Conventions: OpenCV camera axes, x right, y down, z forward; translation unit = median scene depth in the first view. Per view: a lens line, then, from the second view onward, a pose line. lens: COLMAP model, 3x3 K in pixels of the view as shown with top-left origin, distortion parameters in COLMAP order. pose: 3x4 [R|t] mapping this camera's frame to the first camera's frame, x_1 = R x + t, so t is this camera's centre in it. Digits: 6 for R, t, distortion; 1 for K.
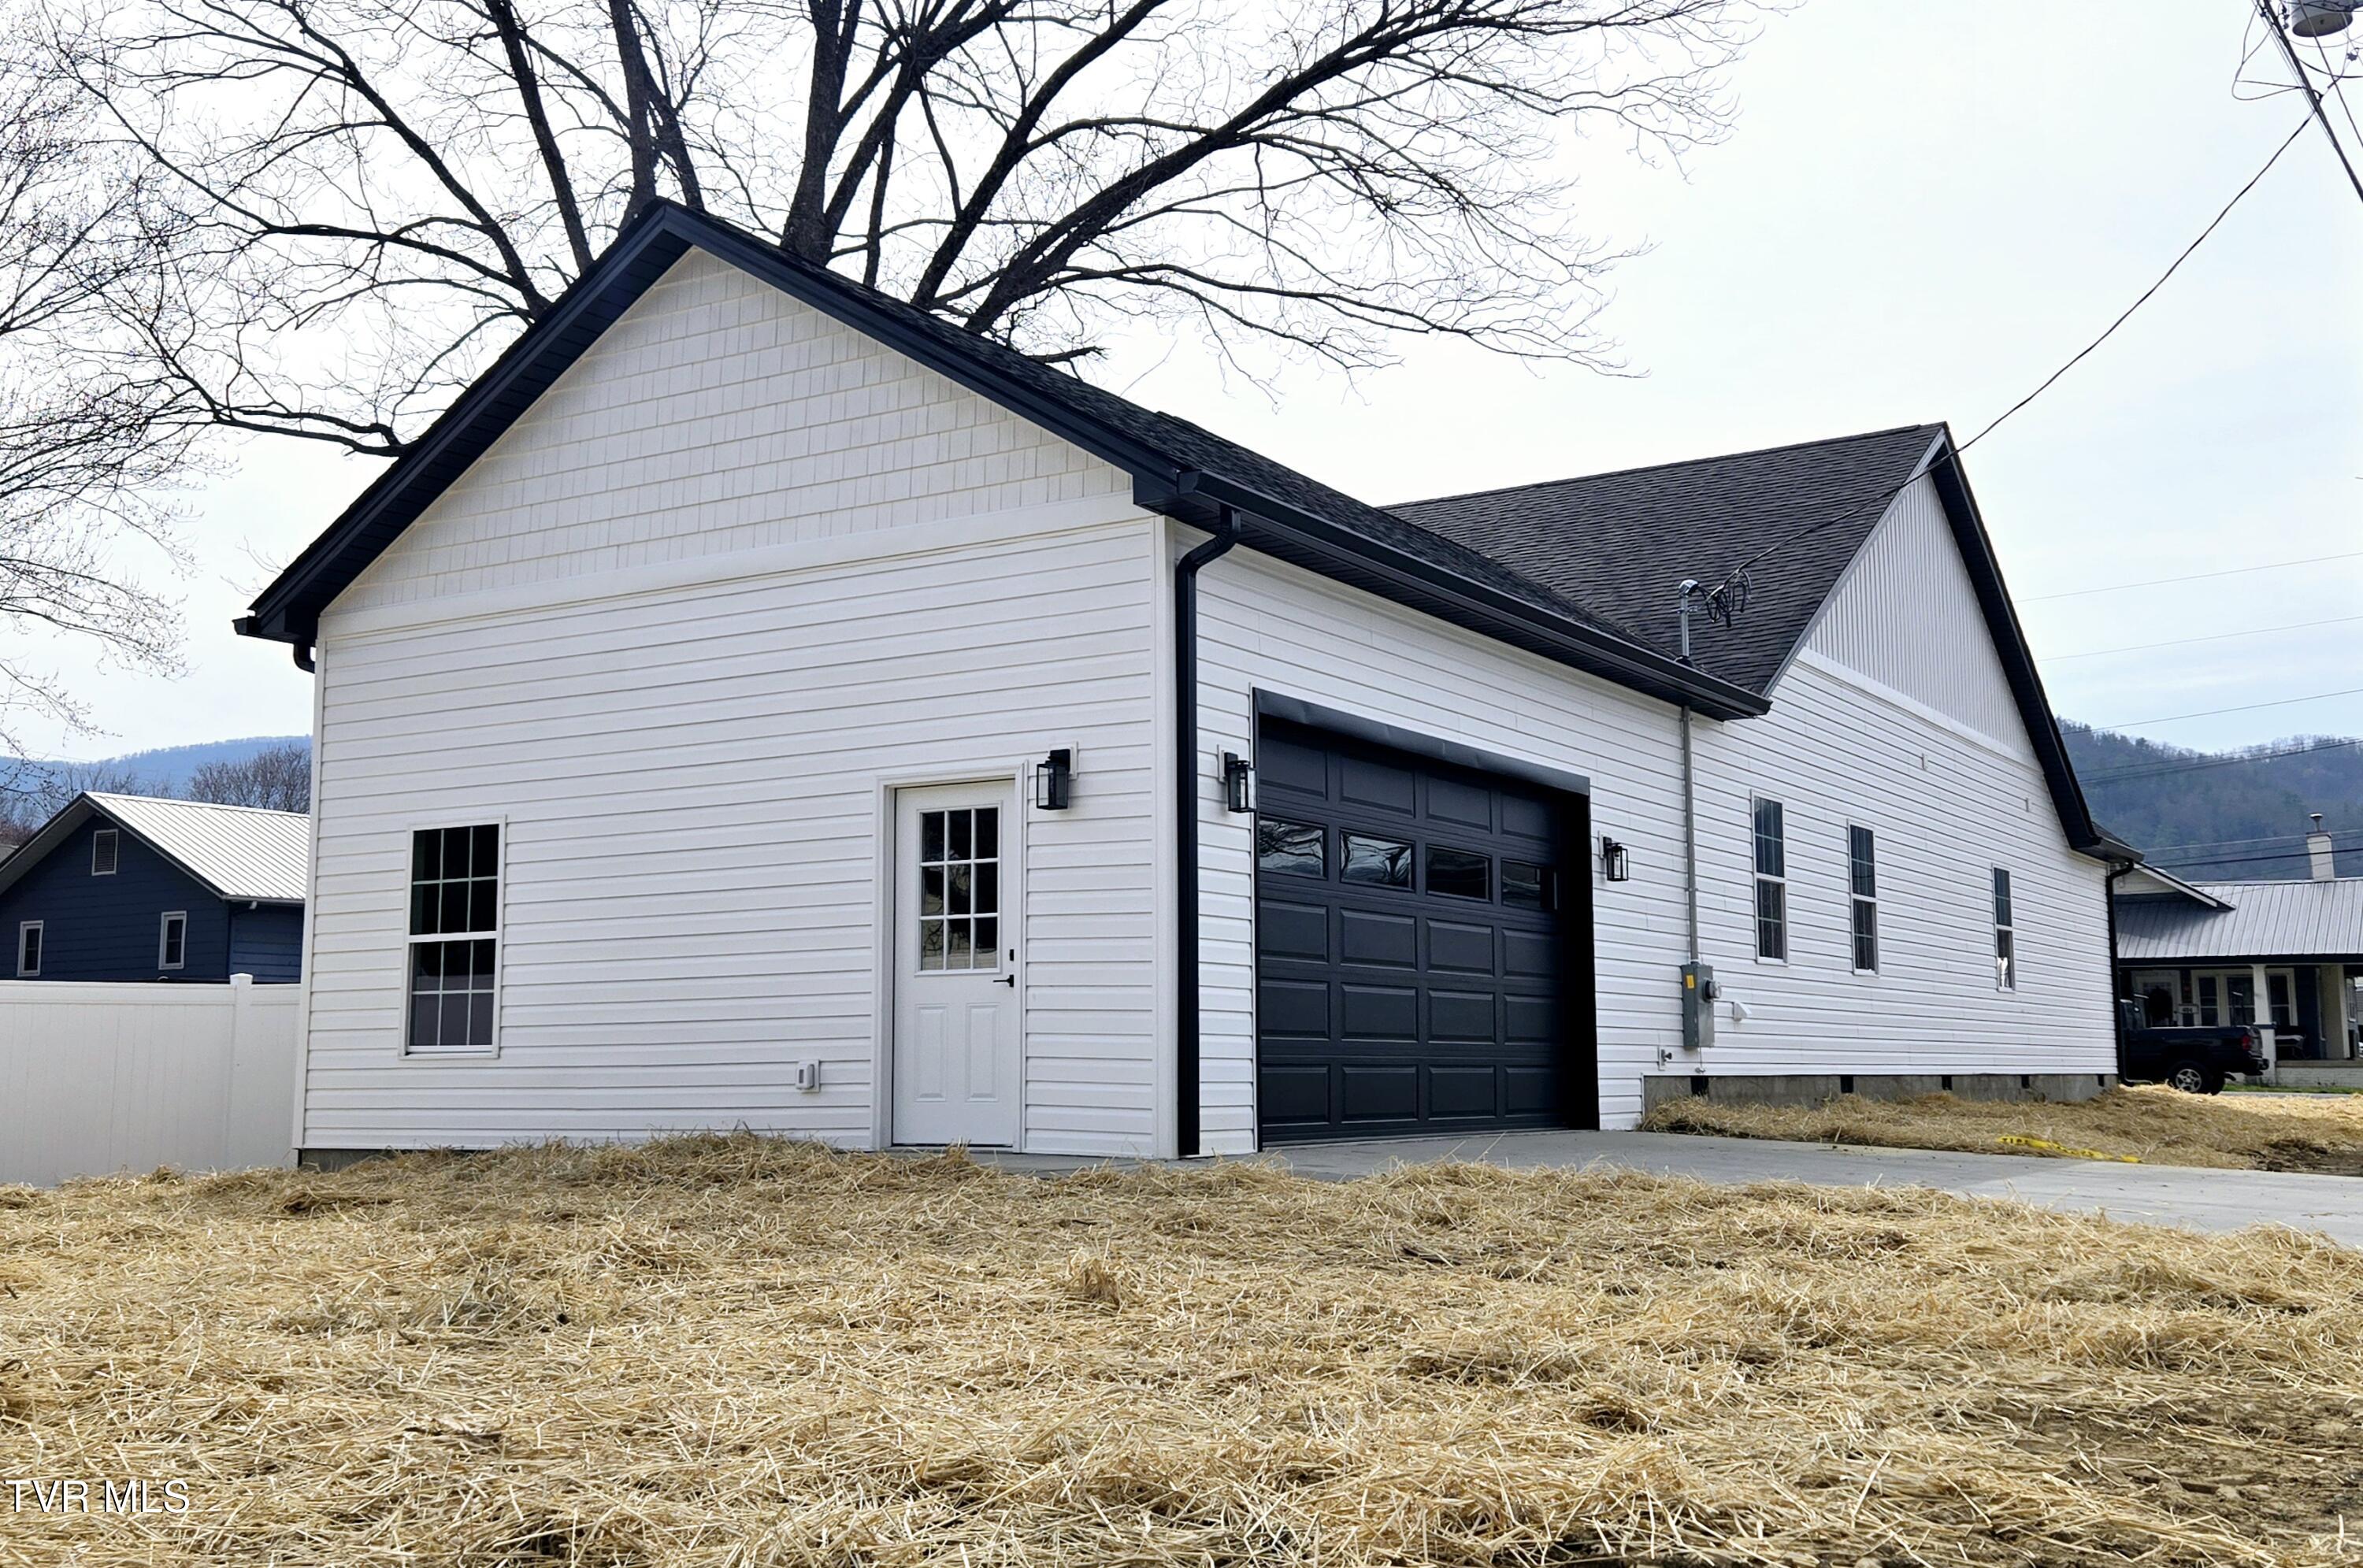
lens RADIAL K [[2370.3, 0, 1181.5], [0, 2370.3, 784.0], [0, 0, 1]] dist [0.067842, -0.005834]
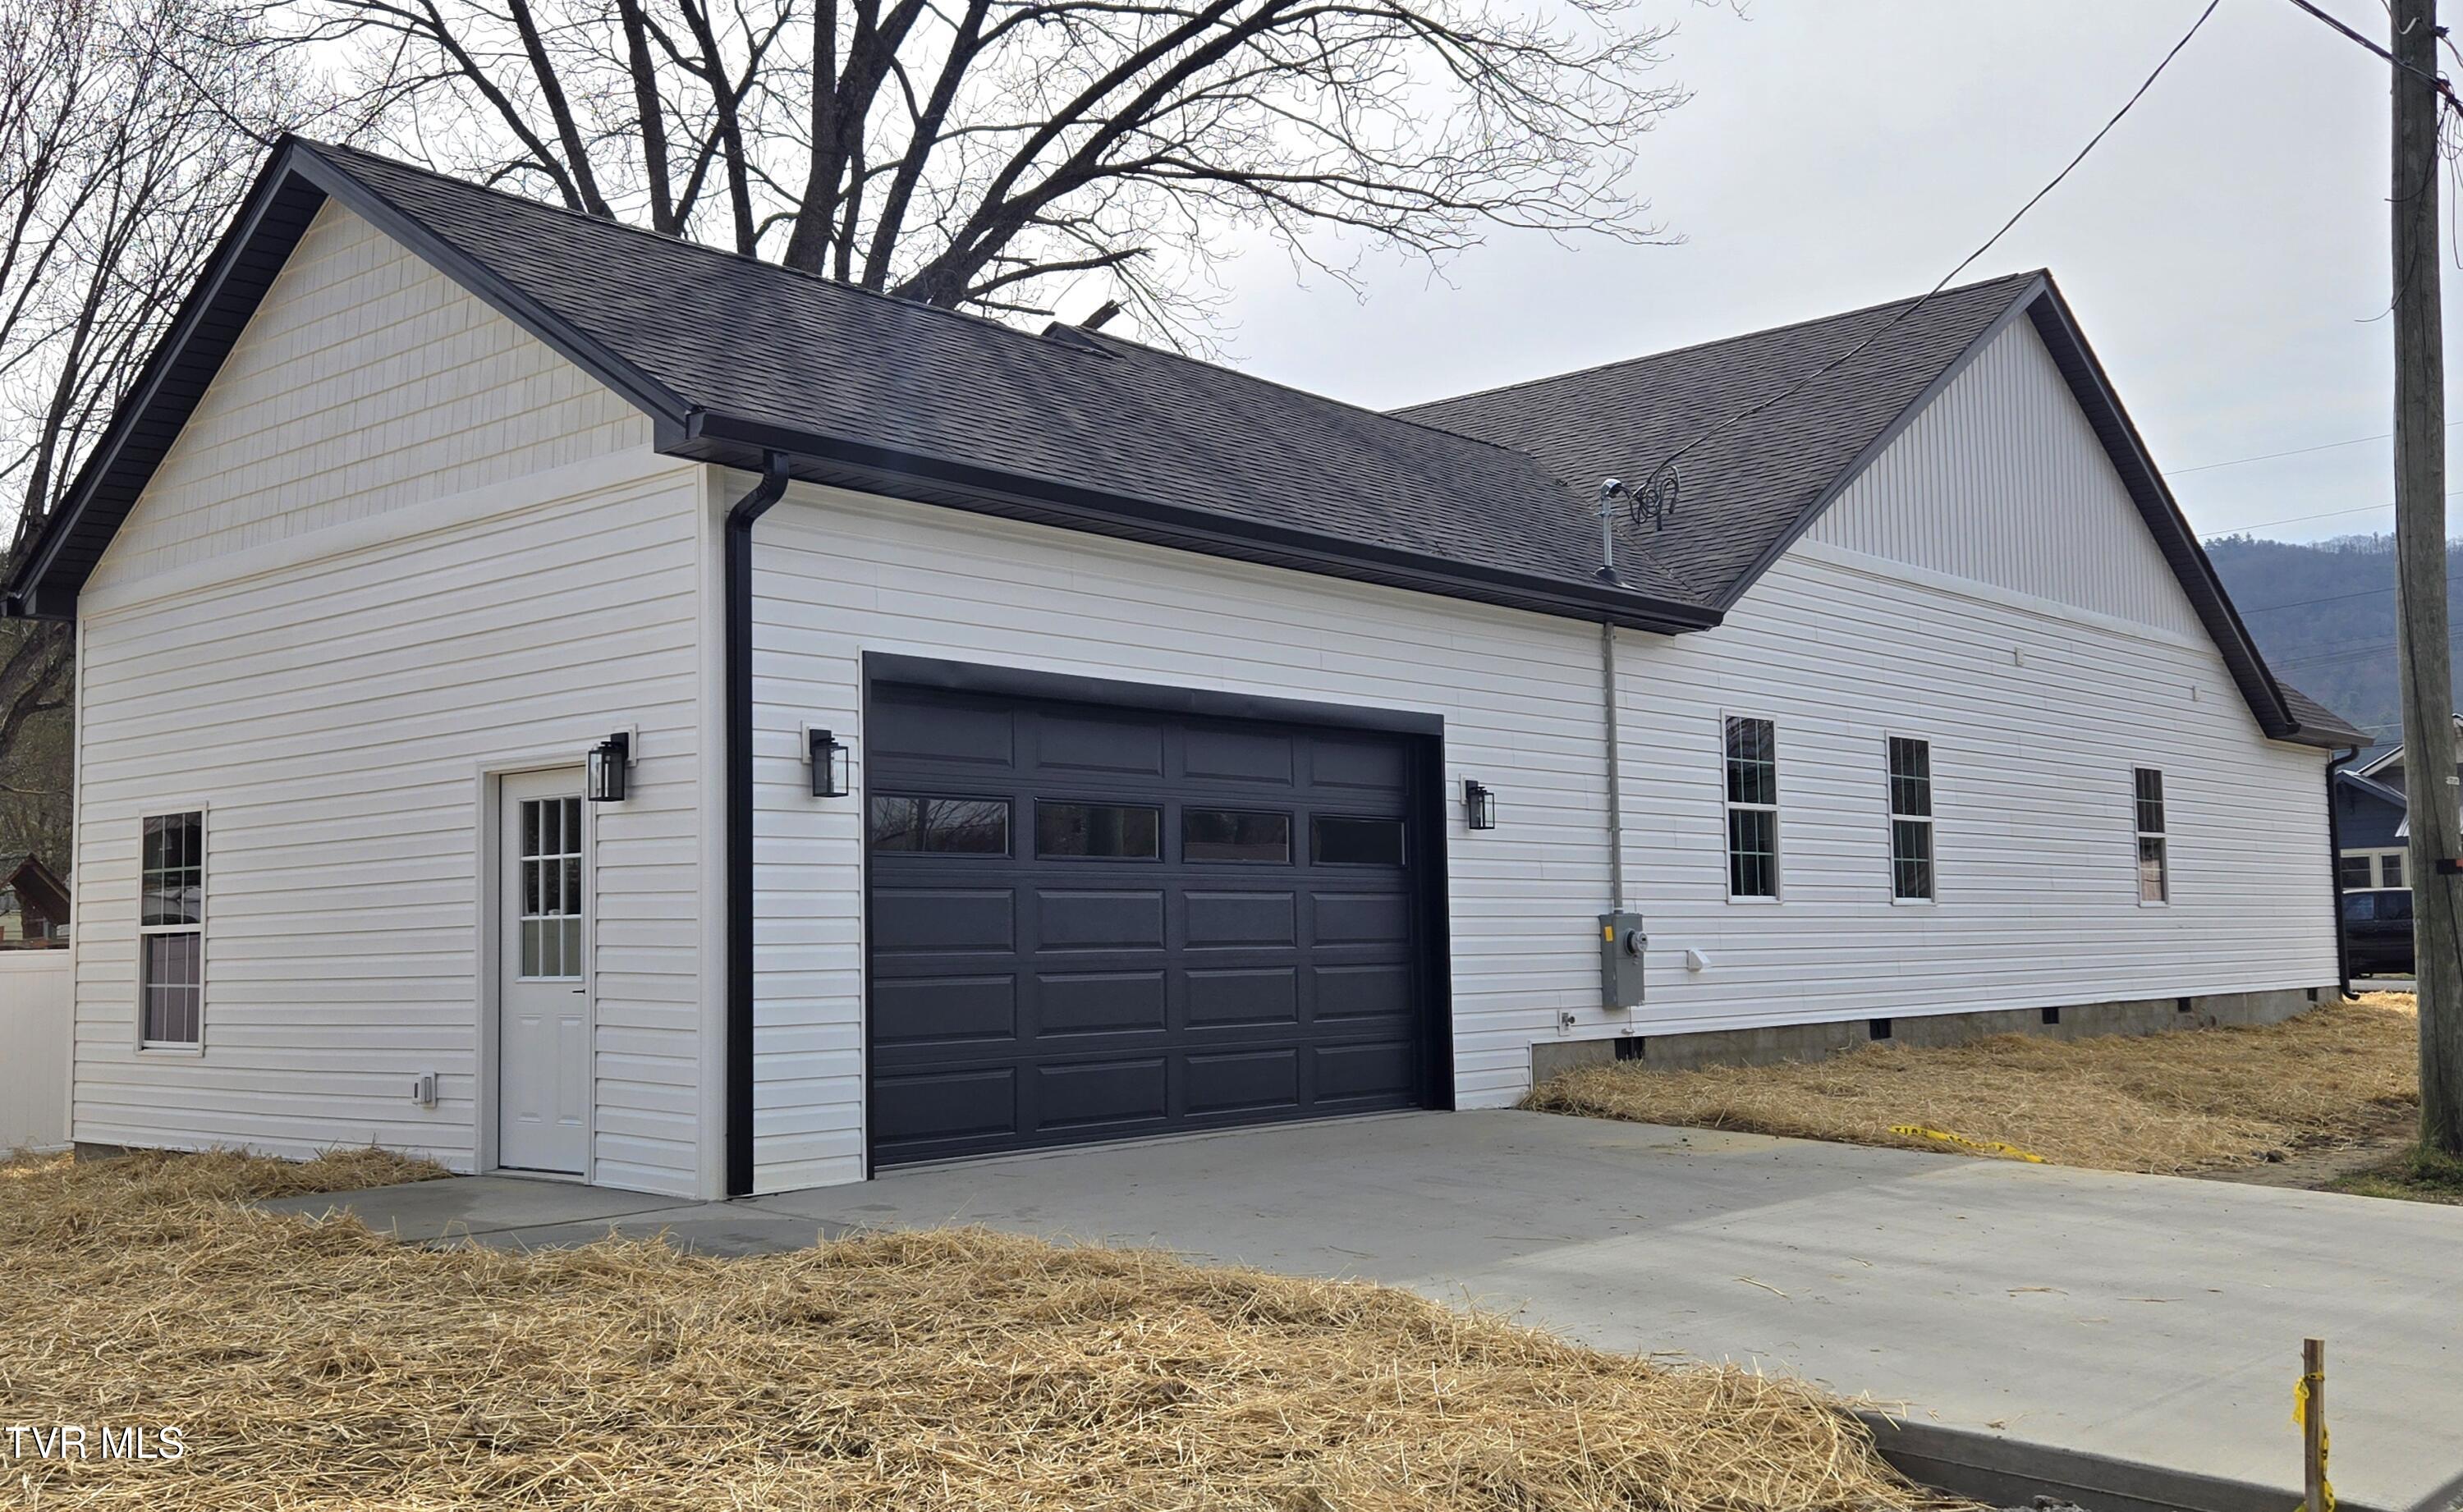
lens RADIAL K [[2253.4, 0, 1231.5], [0, 2253.4, 756.0], [0, 0, 1]] dist [0.062180, -0.004619]
pose [[0.982381, -0.026826, -0.184952, 0.249822], [0.035092, 0.998519, 0.041564, -0.025020], [0.183564, -0.047322, 0.981868, 0.158750]]
